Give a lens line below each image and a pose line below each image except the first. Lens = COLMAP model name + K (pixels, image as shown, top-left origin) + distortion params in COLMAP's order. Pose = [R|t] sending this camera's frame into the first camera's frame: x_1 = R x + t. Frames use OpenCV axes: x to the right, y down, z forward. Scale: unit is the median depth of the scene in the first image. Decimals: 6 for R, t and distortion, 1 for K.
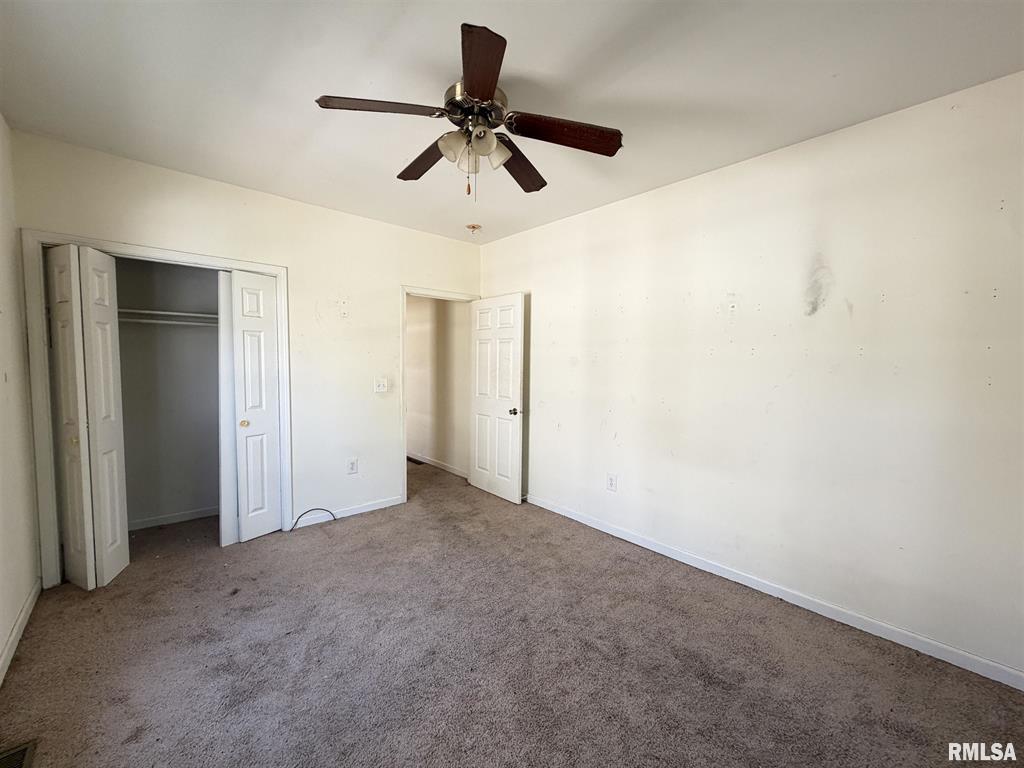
lens RADIAL K [[408.8, 0, 510.7], [0, 408.8, 382.6], [0, 0, 1]] dist [0.001099, 0.000022]
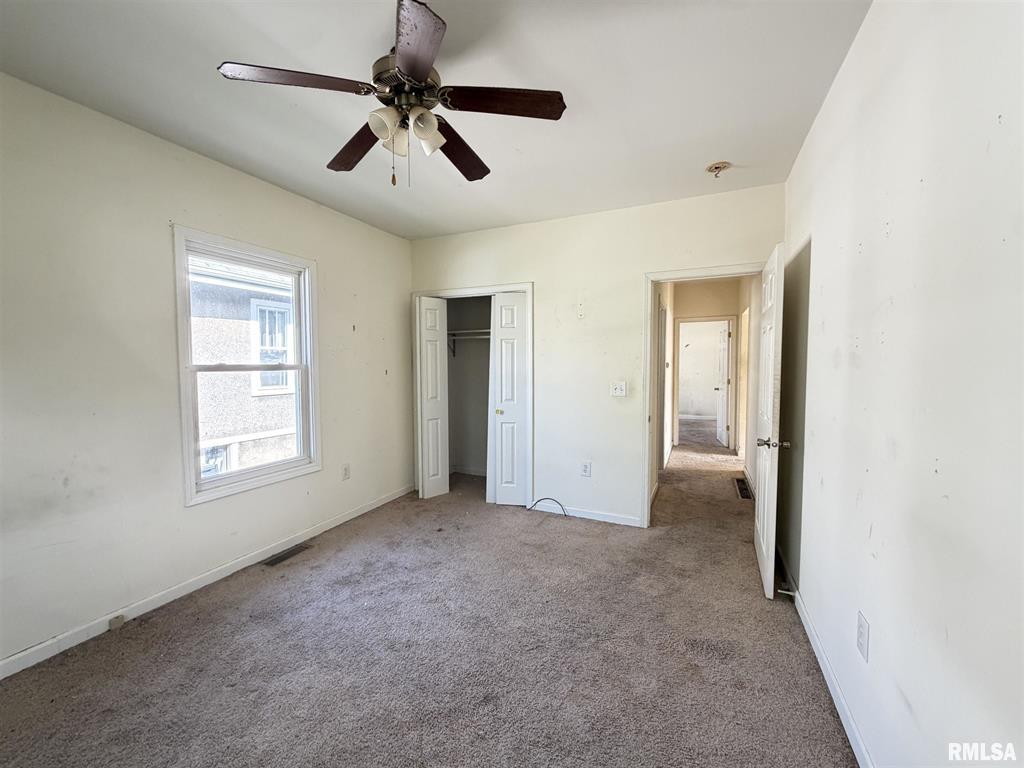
lens RADIAL K [[408.8, 0, 510.7], [0, 408.8, 382.6], [0, 0, 1]] dist [0.001099, 0.000022]
pose [[0.393782, 0.032935, -0.918614, 0.527570], [-0.044492, 0.998869, 0.016741, -0.014555], [0.918126, 0.034278, 0.394802, 0.518033]]
